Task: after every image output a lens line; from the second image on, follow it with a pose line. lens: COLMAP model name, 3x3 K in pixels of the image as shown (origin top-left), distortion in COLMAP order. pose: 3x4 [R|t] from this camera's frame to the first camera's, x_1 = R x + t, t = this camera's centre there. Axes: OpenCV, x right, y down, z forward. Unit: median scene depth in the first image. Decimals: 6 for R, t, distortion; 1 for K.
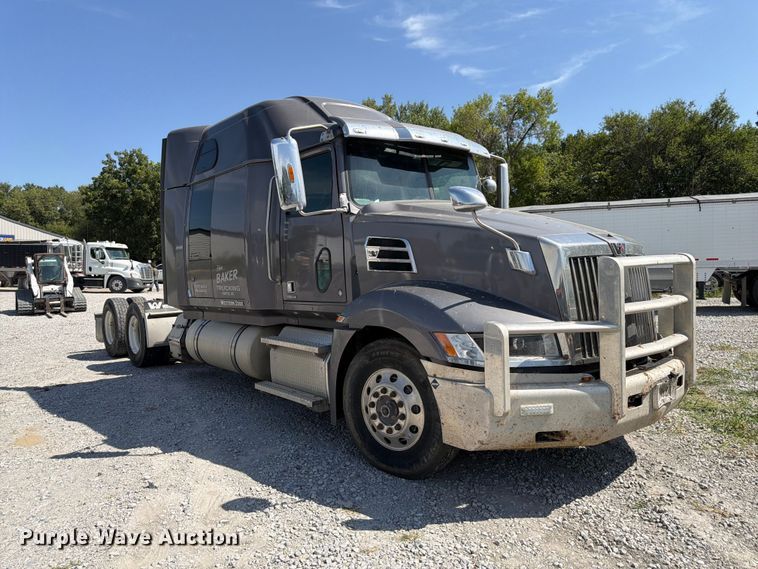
lens RADIAL K [[534.2, 0, 379.0], [0, 534.2, 284.5], [0, 0, 1]] dist [0.063124, -0.082699]
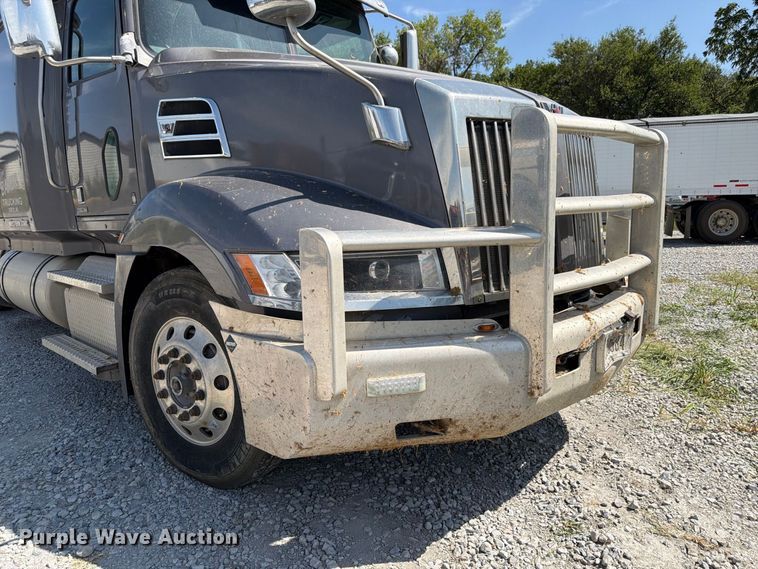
lens RADIAL K [[538.1, 0, 381.5], [0, 538.1, 286.0], [0, 0, 1]] dist [0.056732, -0.087471]
pose [[0.995283, -0.014156, 0.095972, 0.190905], [0.003297, 0.993661, 0.112372, 0.057392], [-0.096954, -0.111525, 0.989021, 0.392156]]
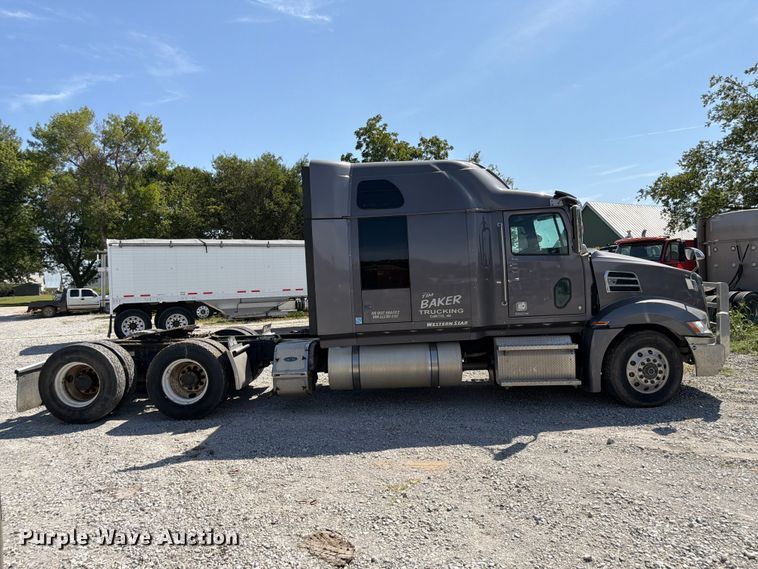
lens RADIAL K [[538.1, 0, 381.5], [0, 538.1, 286.0], [0, 0, 1]] dist [0.056732, -0.087471]
pose [[0.660594, -0.010386, 0.750672, -1.956255], [0.048049, 0.998439, -0.028470, -0.035195], [-0.749204, 0.054877, 0.660062, 0.486700]]
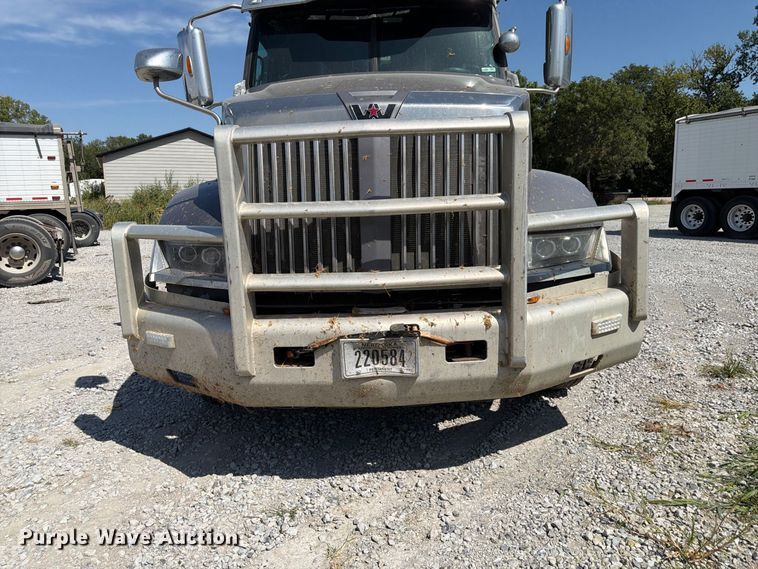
lens RADIAL K [[538.1, 0, 381.5], [0, 538.1, 286.0], [0, 0, 1]] dist [0.056732, -0.087471]
pose [[0.750673, 0.111464, -0.651203, 0.862140], [-0.018723, 0.988859, 0.147676, 0.032467], [0.660408, -0.098664, 0.744397, 0.544324]]
